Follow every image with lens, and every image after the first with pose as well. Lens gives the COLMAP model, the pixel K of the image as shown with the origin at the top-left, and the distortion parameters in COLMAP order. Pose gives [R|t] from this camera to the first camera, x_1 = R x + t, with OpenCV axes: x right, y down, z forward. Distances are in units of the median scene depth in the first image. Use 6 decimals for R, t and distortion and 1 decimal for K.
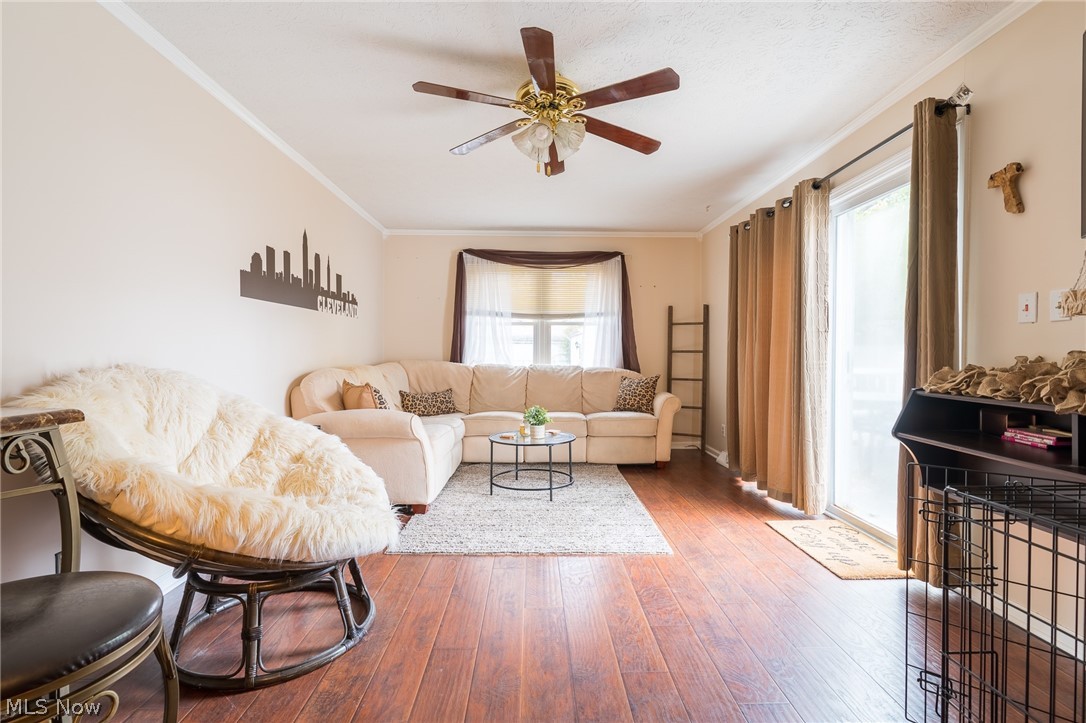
lens RADIAL K [[517.6, 0, 545.0], [0, 517.6, 356.0], [0, 0, 1]] dist [-0.017707, 0.003752]
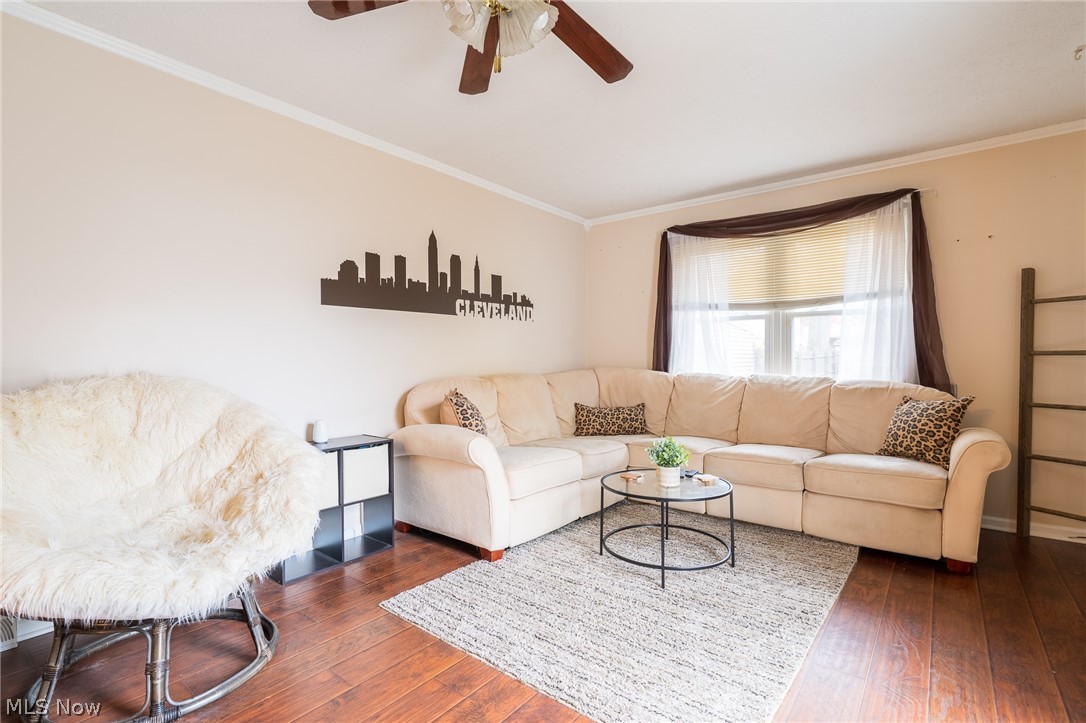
lens RADIAL K [[517.6, 0, 538.9], [0, 517.6, 363.0], [0, 0, 1]] dist [-0.017707, 0.003752]
pose [[0.757894, -0.001374, -0.652376, 0.222296], [0.002583, 0.999996, 0.000895, -0.000813], [0.652372, -0.002364, 0.757895, 0.289924]]
